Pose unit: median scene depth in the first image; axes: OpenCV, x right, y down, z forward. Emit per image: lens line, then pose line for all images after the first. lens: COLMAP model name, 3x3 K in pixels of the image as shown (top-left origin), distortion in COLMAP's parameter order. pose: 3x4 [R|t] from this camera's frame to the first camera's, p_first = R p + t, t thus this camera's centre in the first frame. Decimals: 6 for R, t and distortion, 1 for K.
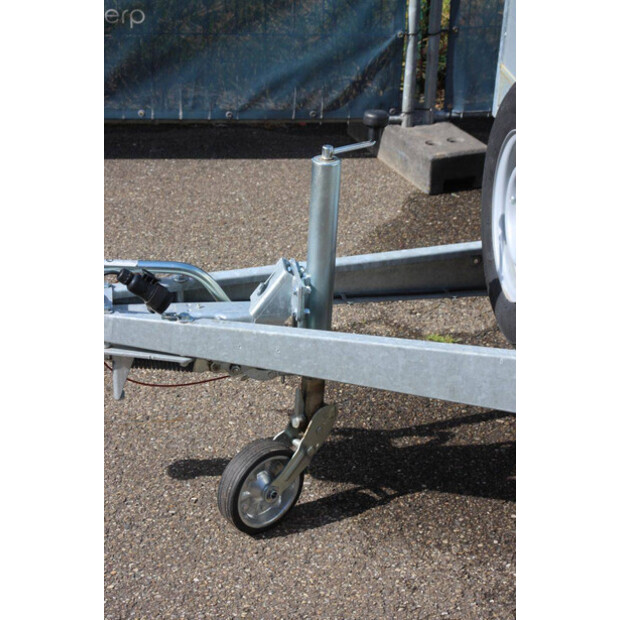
lens RADIAL K [[1452.1, 0, 310.0], [0, 1452.1, 310.0], [0, 0, 1]] dist [0.375422, 0.323548]
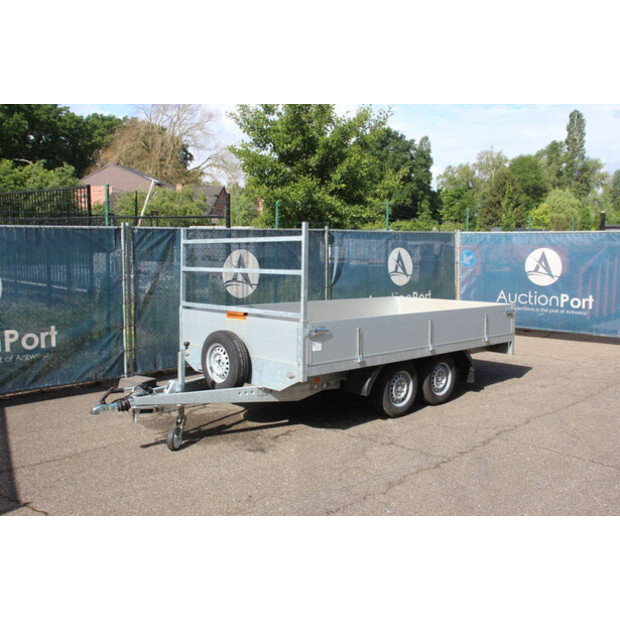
lens RADIAL K [[619.3, 0, 310.0], [0, 619.3, 310.0], [0, 0, 1]] dist [-0.127756, 0.255361]
pose [[0.803612, -0.085421, 0.588991, -0.683520], [0.268717, 0.935105, -0.231017, 0.276767], [-0.531035, 0.343920, 0.774416, -0.594045]]
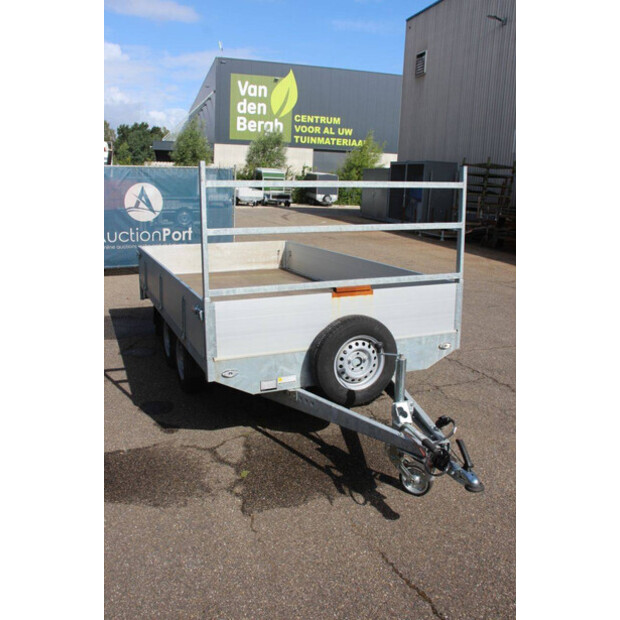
lens RADIAL K [[569.1, 0, 310.0], [0, 569.1, 310.0], [0, 0, 1]] dist [-0.098797, 0.017378]
pose [[-0.267066, -0.246065, 0.931734, -0.880547], [0.384847, 0.859175, 0.337212, -0.579816], [-0.883498, 0.448633, -0.134759, 1.170729]]
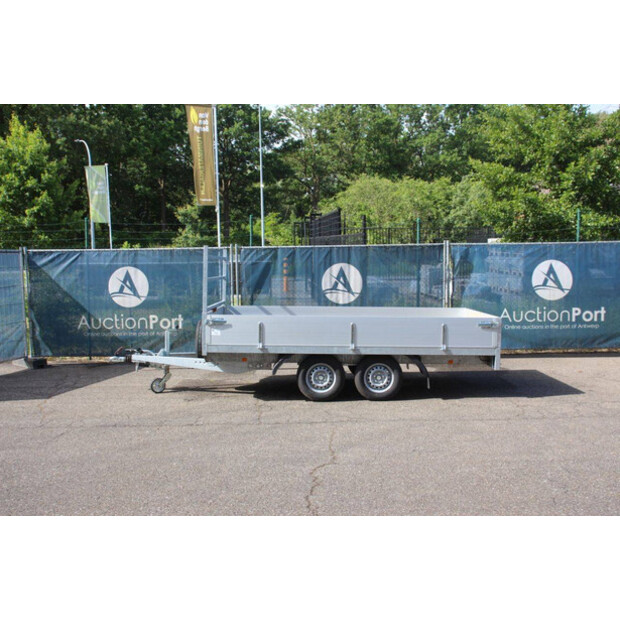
lens RADIAL K [[671.0, 0, 310.0], [0, 671.0, 310.0], [0, 0, 1]] dist [-0.042432, -0.000347]
pose [[0.991956, -0.026128, -0.123857, 0.951896], [-0.019497, 0.935251, -0.353447, 0.800099], [0.125072, 0.353019, 0.927219, -1.627694]]
